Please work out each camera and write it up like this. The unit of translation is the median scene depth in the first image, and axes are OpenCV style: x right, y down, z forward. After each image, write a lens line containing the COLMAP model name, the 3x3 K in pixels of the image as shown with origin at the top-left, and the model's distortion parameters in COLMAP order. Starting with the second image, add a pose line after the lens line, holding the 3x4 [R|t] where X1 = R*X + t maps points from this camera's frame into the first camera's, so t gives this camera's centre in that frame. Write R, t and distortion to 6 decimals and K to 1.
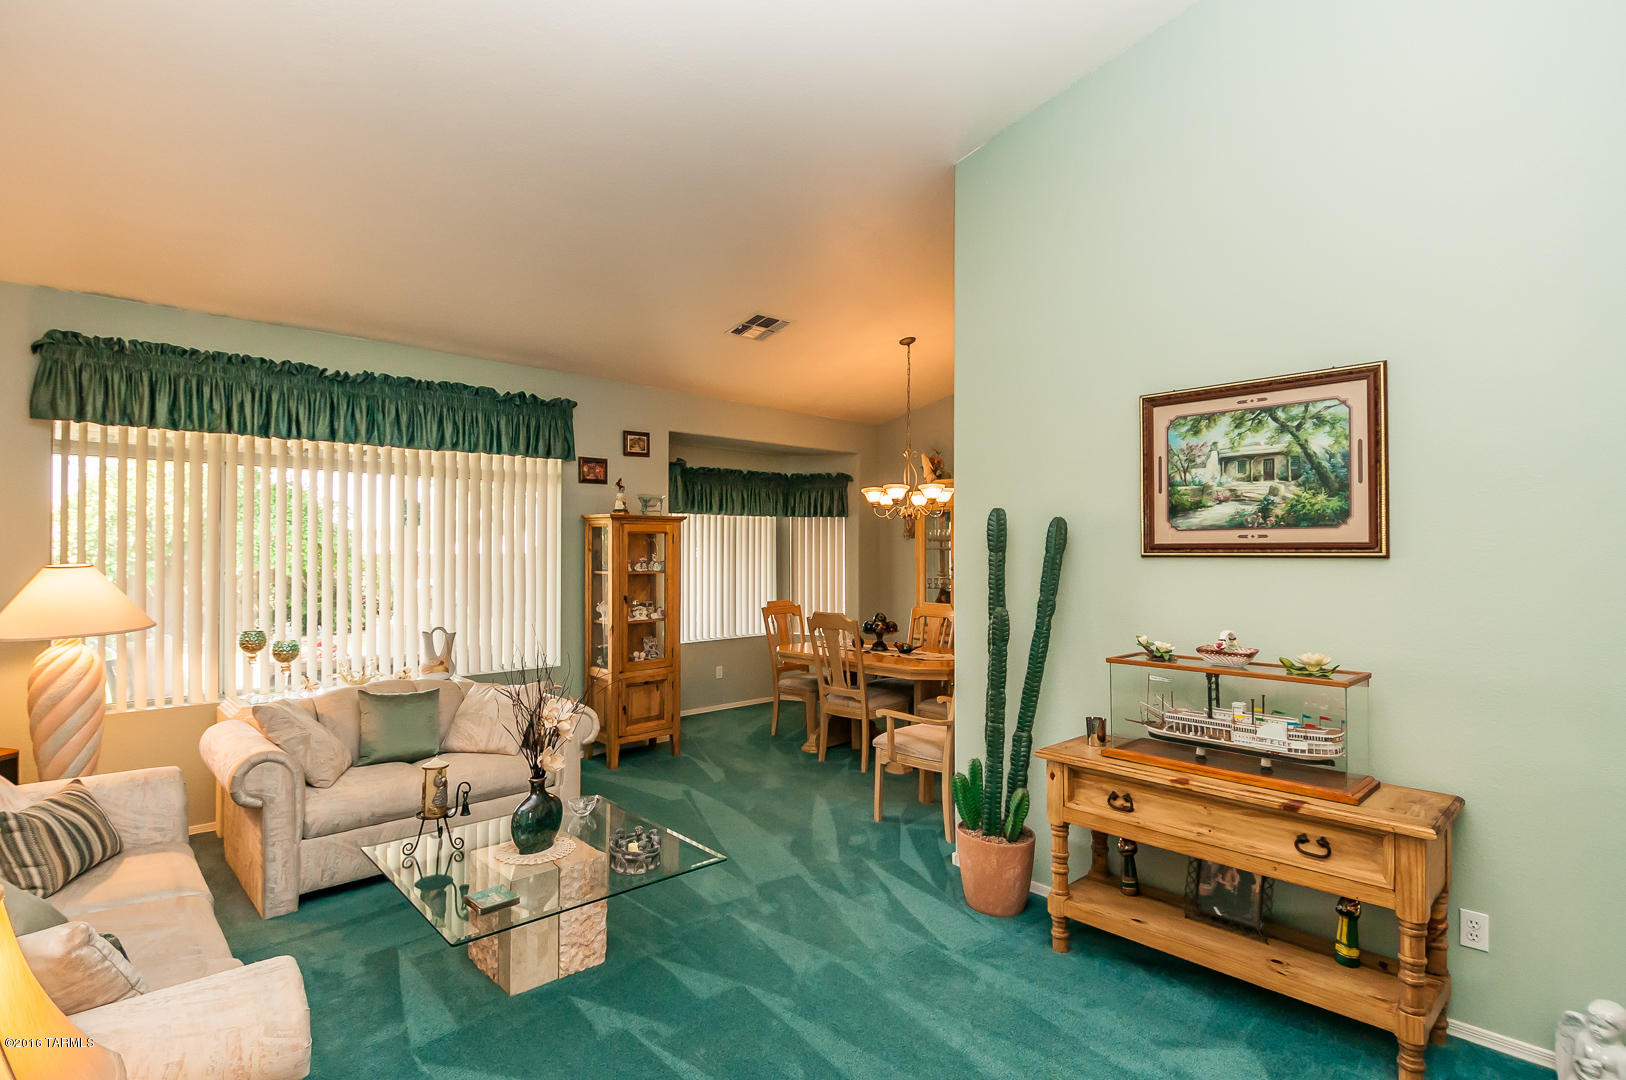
lens RADIAL K [[790.9, 0, 812.1], [0, 790.9, 550.1], [0, 0, 1]] dist [0.039019, -0.030929]
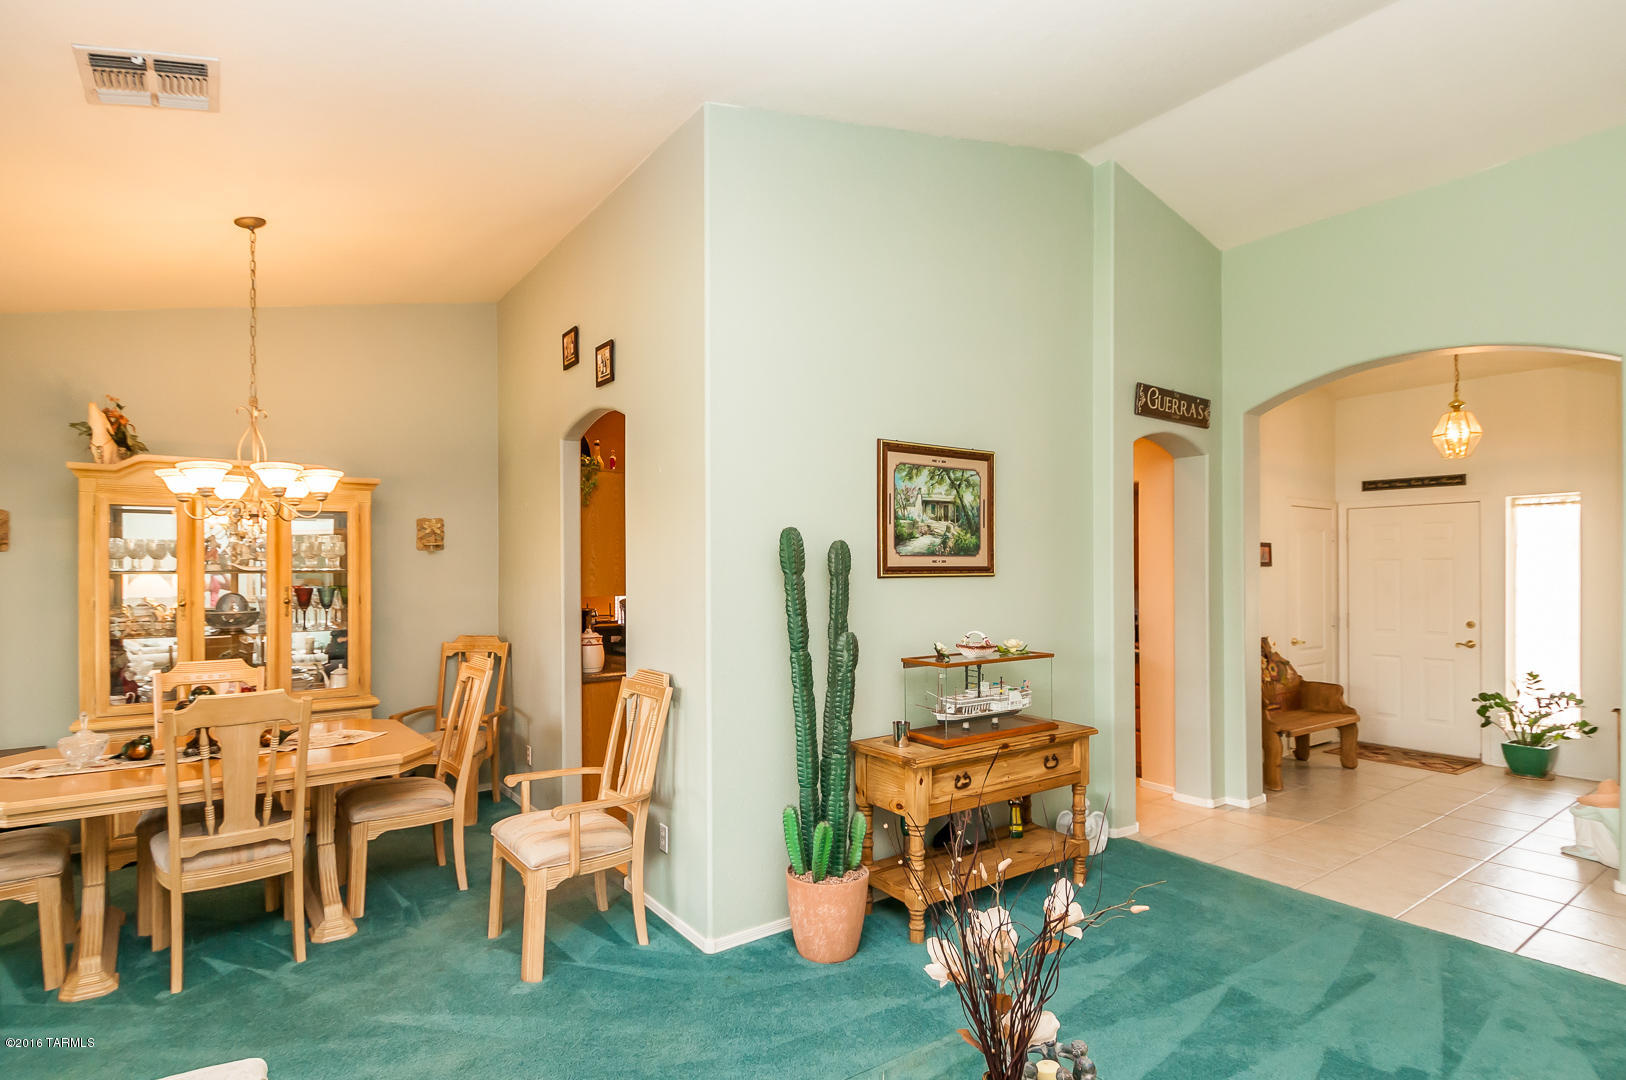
lens RADIAL K [[802.3, 0, 817.6], [0, 802.3, 563.7], [0, 0, 1]] dist [0.051322, -0.044471]
pose [[0.158947, -0.003037, 0.987282, -0.826989], [-0.004327, 0.999984, 0.003772, -0.017822], [-0.987278, -0.004871, 0.158931, 0.988475]]
